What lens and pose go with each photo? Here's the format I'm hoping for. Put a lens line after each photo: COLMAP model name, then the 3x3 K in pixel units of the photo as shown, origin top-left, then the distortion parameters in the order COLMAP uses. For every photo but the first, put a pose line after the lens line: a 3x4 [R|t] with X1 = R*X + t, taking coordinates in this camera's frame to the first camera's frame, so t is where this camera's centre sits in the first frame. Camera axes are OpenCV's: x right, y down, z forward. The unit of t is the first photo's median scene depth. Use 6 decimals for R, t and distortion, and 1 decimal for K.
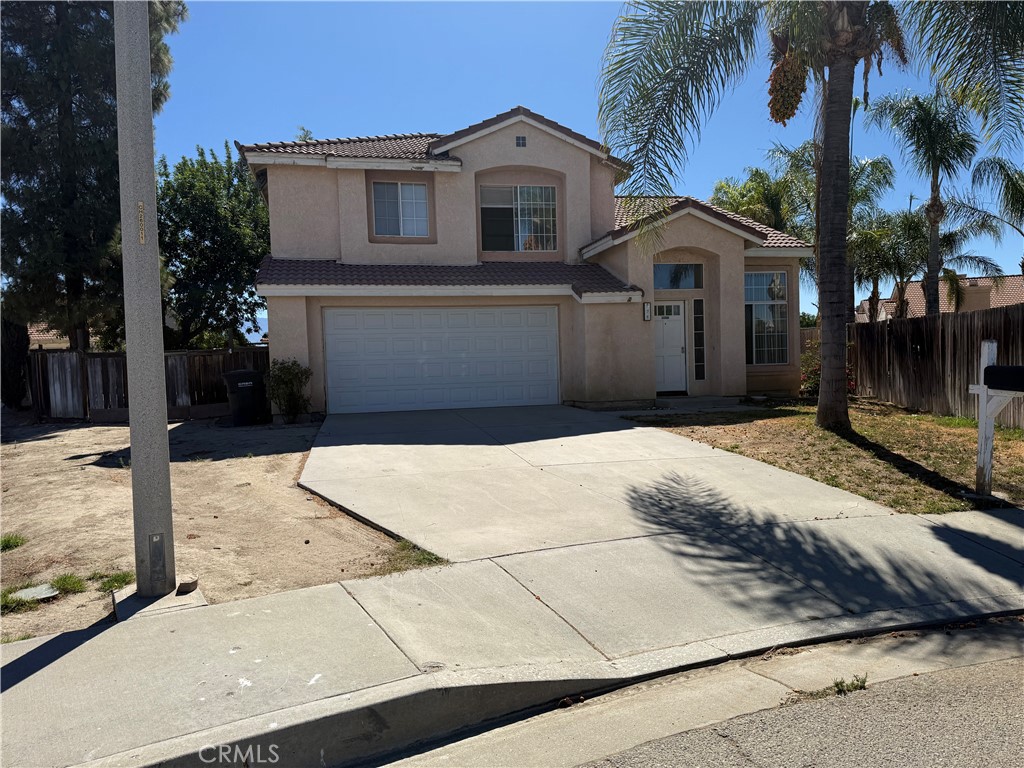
lens RADIAL K [[719.9, 0, 510.7], [0, 719.9, 387.5], [0, 0, 1]] dist [0.086032, -0.093249]
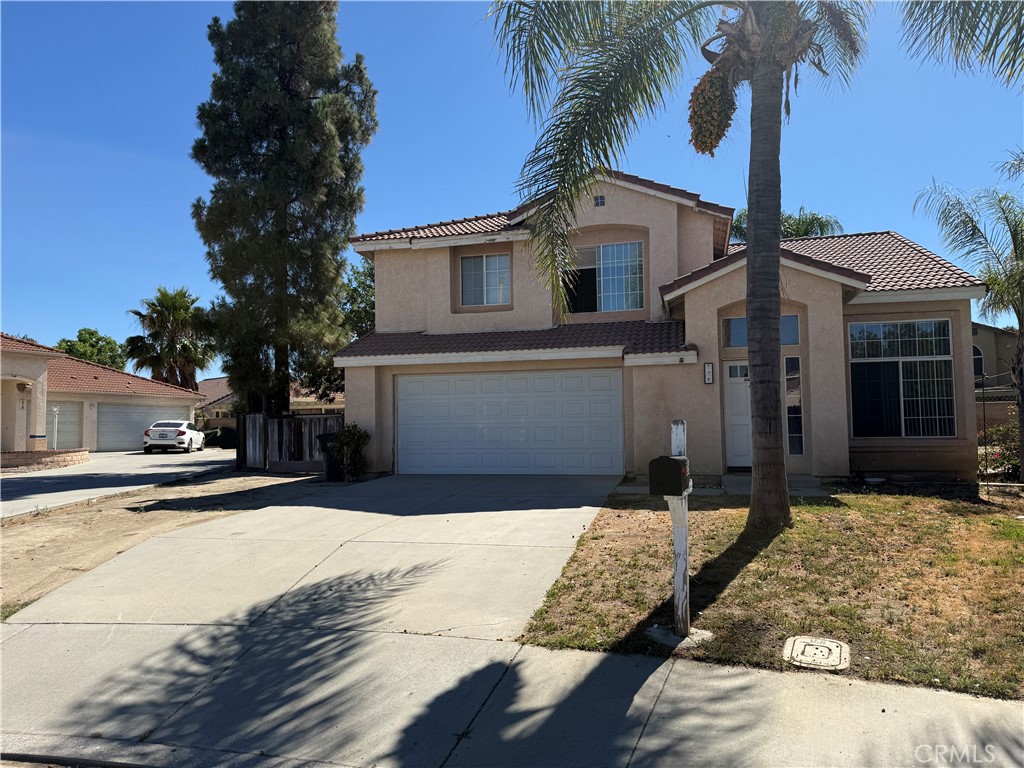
lens RADIAL K [[716.5, 0, 513.4], [0, 716.5, 390.7], [0, 0, 1]] dist [0.121458, -0.174296]
pose [[0.885254, -0.006232, -0.465065, 0.562148], [-0.028582, 0.997291, -0.067771, -0.027189], [0.464228, 0.073287, 0.882678, 0.179177]]
